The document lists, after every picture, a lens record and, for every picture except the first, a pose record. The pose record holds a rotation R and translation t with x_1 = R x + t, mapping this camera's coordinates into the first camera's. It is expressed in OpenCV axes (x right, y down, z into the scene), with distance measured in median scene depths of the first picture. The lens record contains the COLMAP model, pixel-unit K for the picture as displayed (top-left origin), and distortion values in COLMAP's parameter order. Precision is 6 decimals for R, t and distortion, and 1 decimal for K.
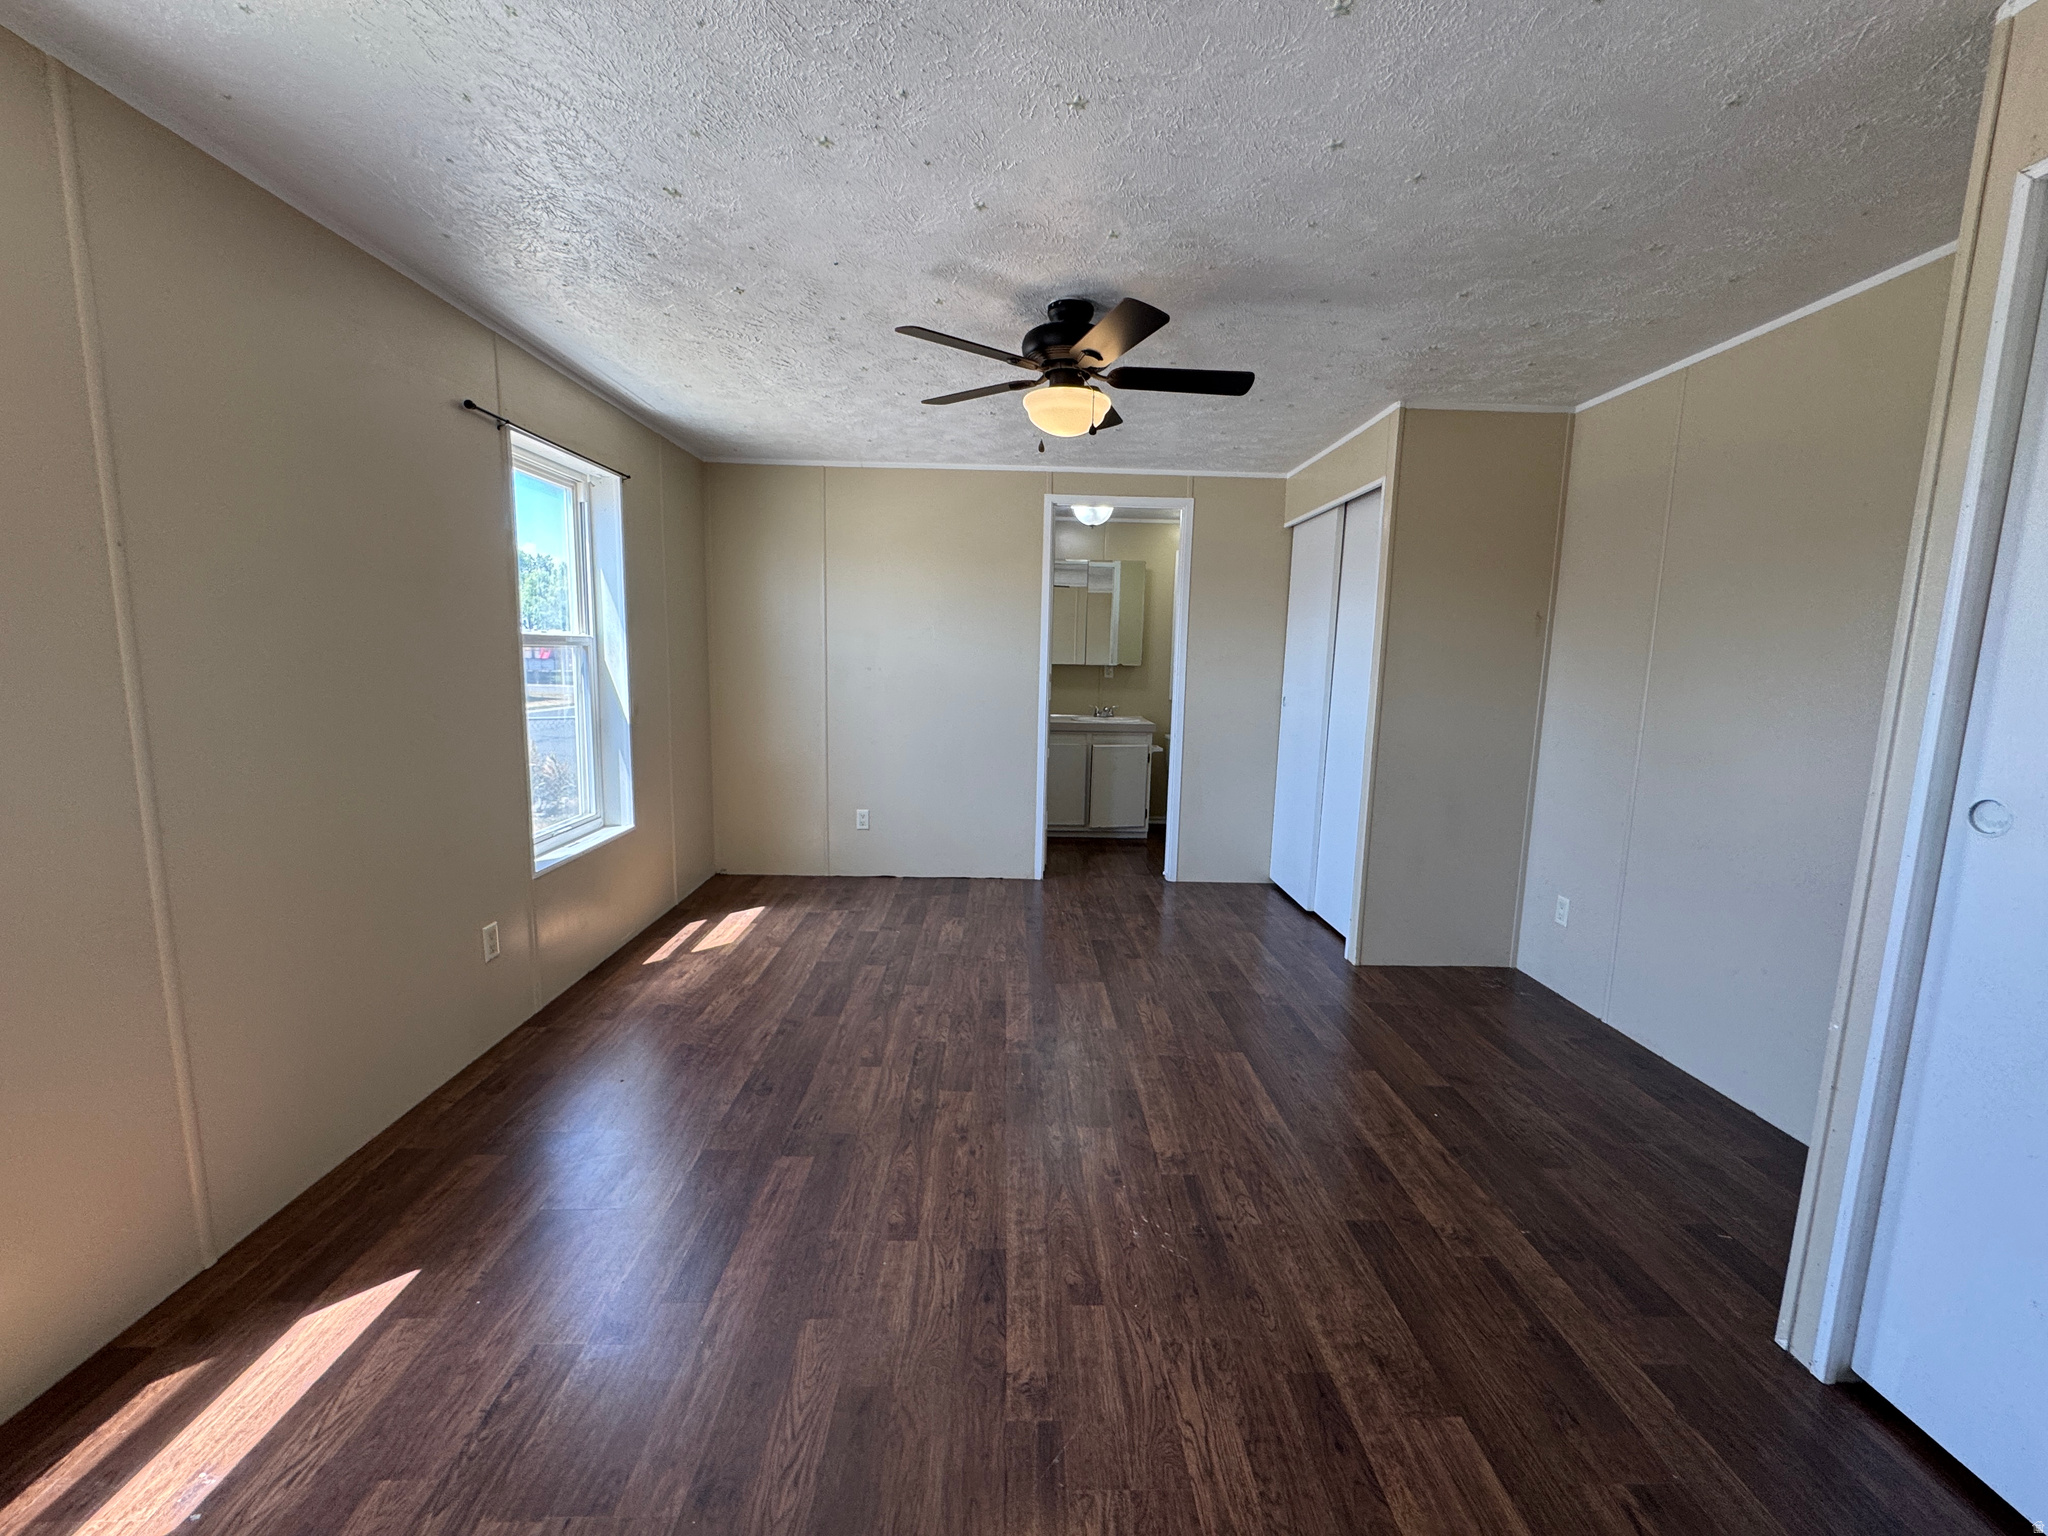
lens RADIAL K [[821.4, 0, 1023.4], [0, 821.4, 765.9], [0, 0, 1]] dist [-0.004873, 0.000895]
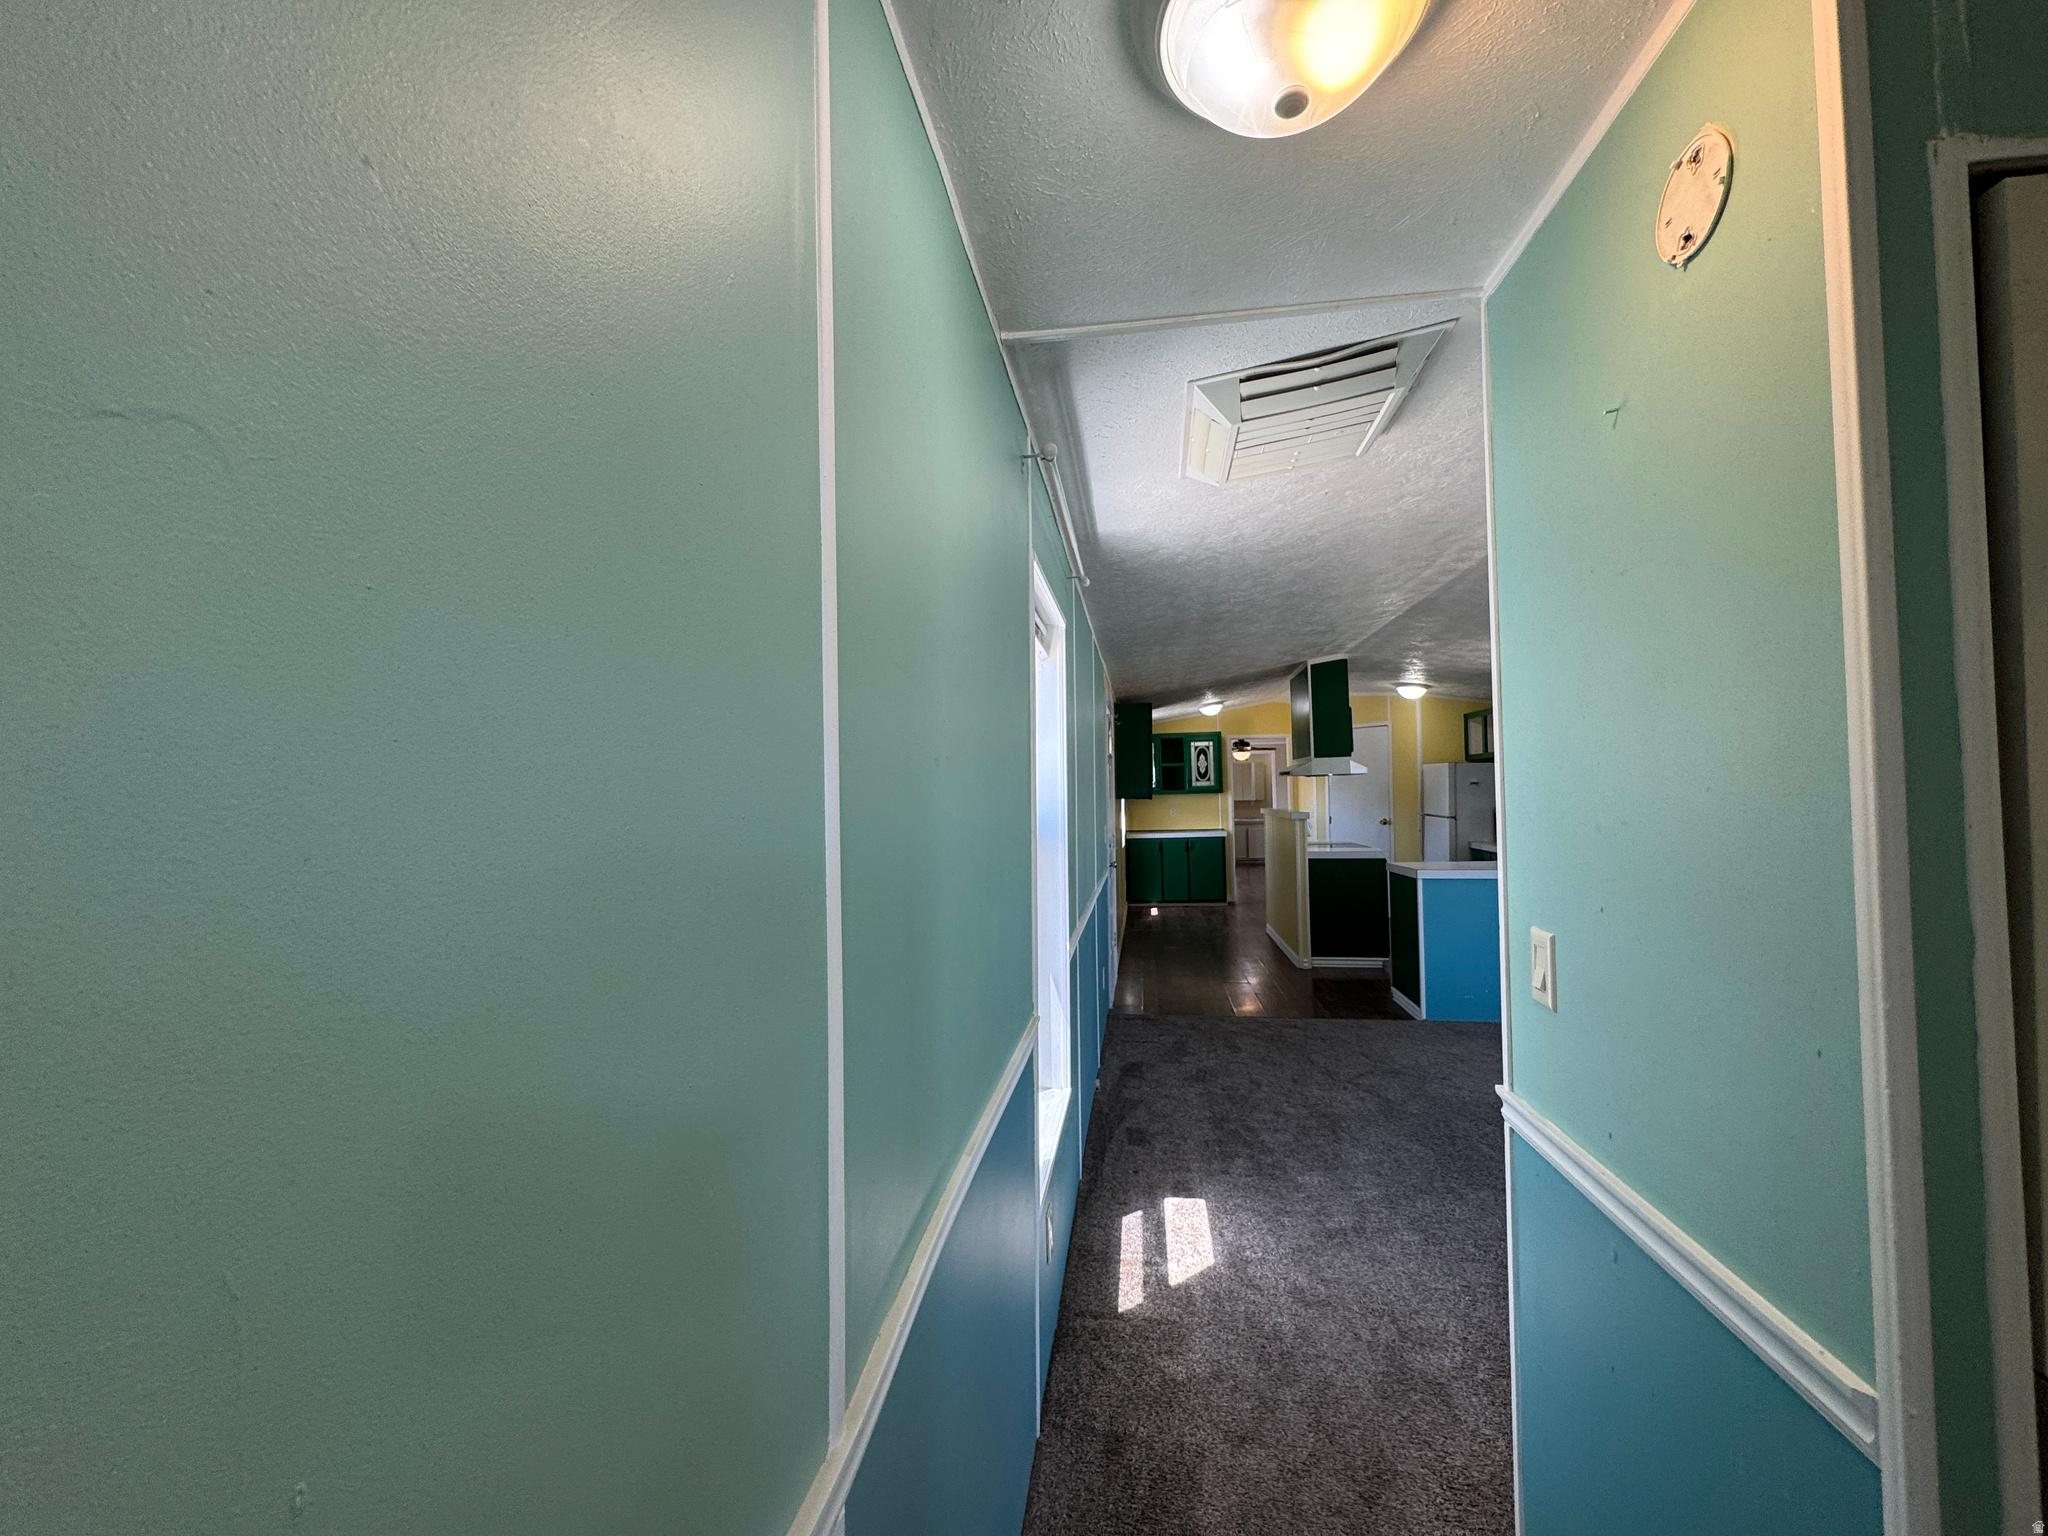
lens RADIAL K [[821.4, 0, 1023.4], [0, 821.4, 765.9], [0, 0, 1]] dist [-0.004873, 0.000895]
pose [[0.985506, -0.044412, -0.163723, -0.391217], [0.016429, 0.985573, -0.168454, 0.428903], [0.168842, 0.163322, 0.972018, -3.658114]]
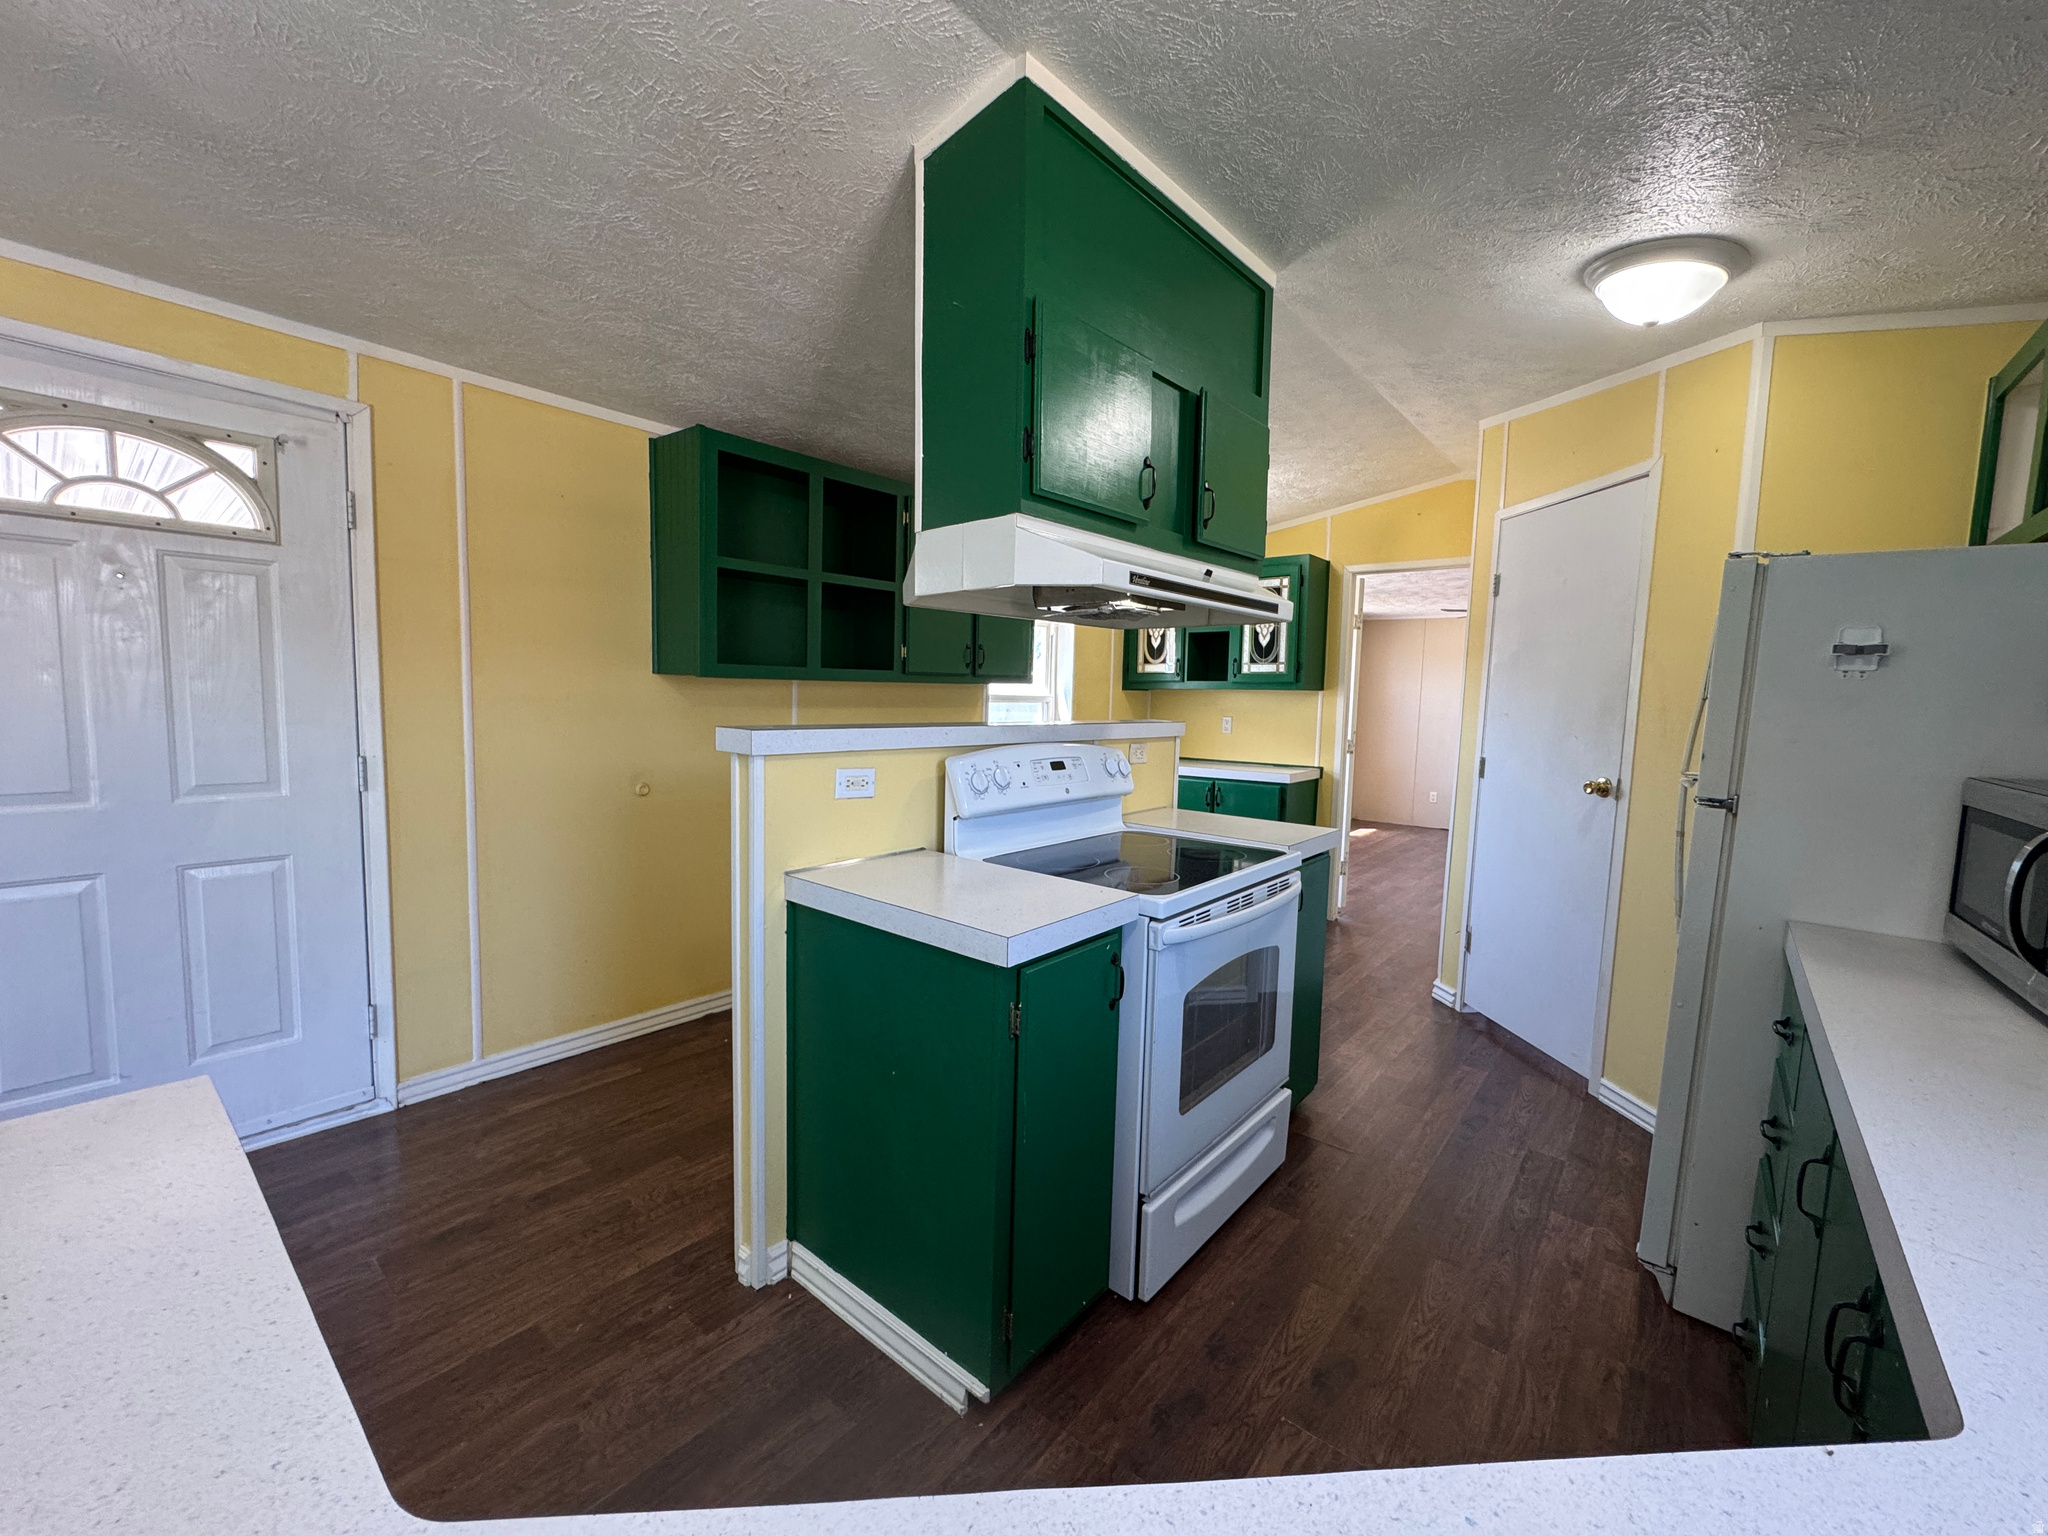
lens RADIAL K [[821.4, 0, 1023.4], [0, 821.4, 765.9], [0, 0, 1]] dist [-0.004873, 0.000895]
pose [[0.755414, 0.055086, -0.652928, 0.508956], [-0.096867, 0.994900, -0.028134, 0.216535], [0.648048, 0.084500, 0.756898, -1.674869]]
